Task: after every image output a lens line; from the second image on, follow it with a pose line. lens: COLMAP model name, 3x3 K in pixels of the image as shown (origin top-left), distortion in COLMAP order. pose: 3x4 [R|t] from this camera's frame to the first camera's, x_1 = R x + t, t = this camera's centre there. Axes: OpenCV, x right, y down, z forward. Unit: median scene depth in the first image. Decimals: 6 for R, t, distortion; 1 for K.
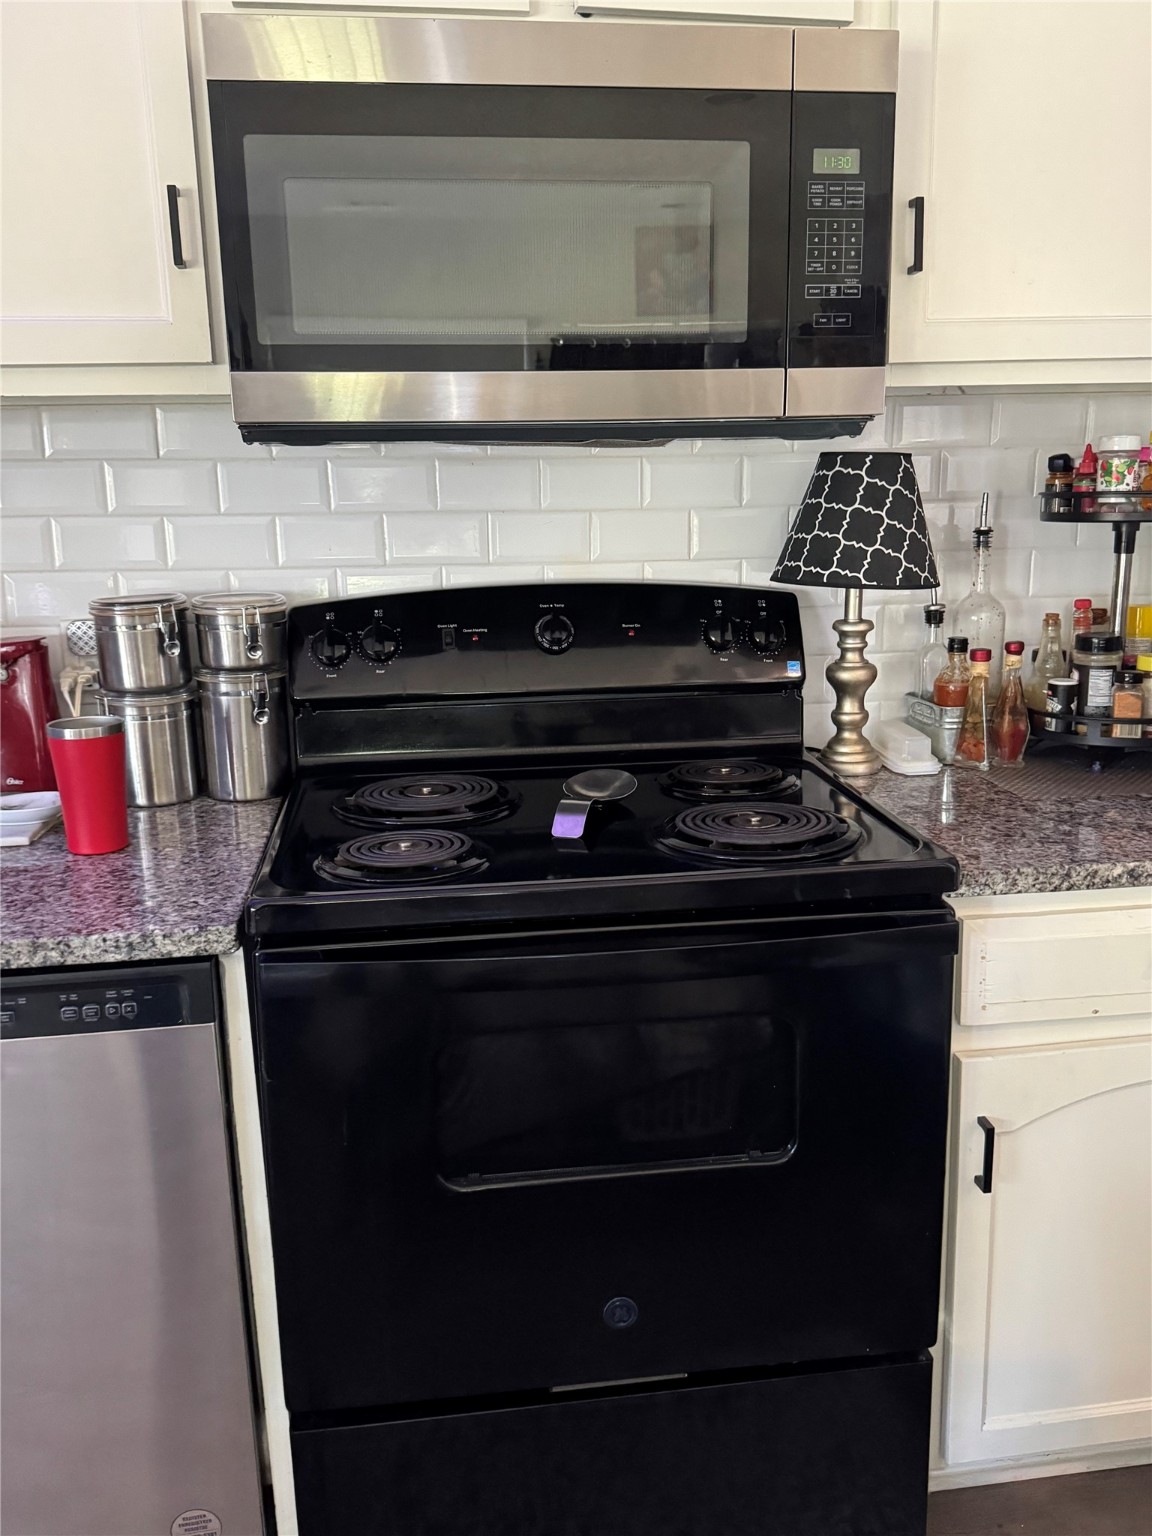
lens RADIAL K [[1265.8, 0, 580.0], [0, 1265.8, 771.4], [0, 0, 1]] dist [0.014372, 0.003720]
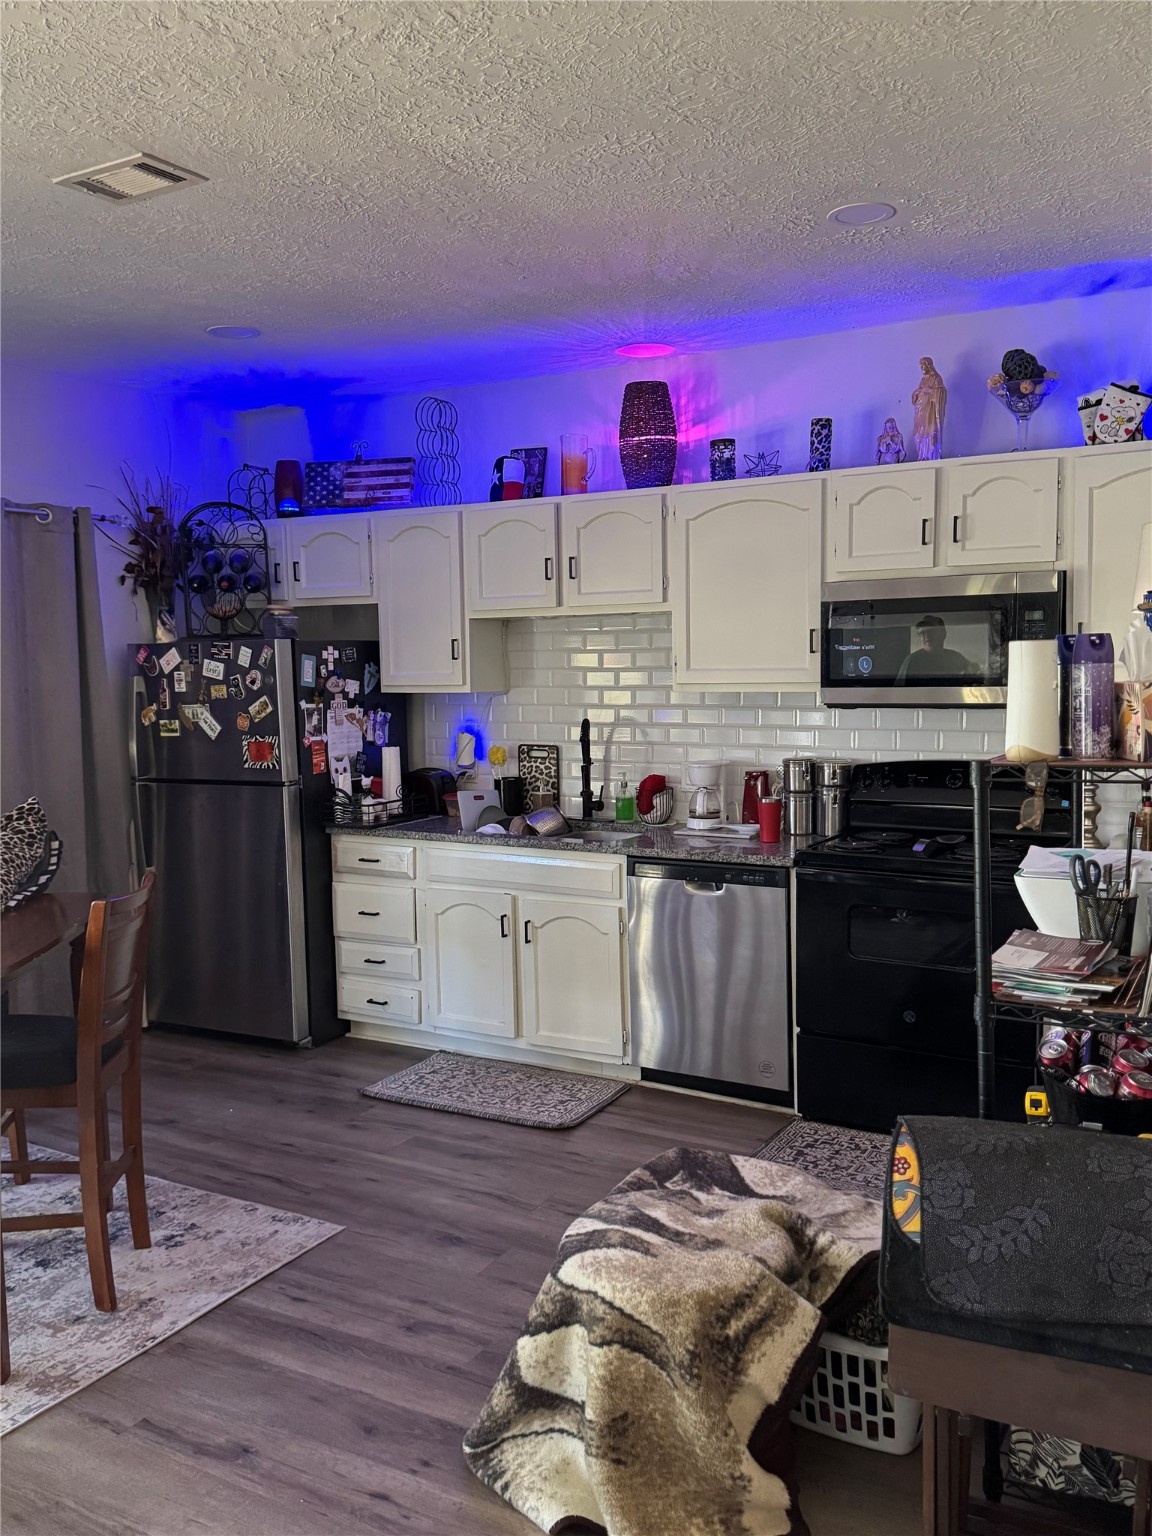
lens RADIAL K [[1265.8, 0, 577.5], [0, 1265.8, 769.9], [0, 0, 1]] dist [0.014372, 0.003720]
pose [[0.791048, 0.054841, -0.609291, 0.948957], [-0.136850, 0.986597, -0.088872, 0.198720], [0.596251, 0.153684, 0.787950, -1.453298]]
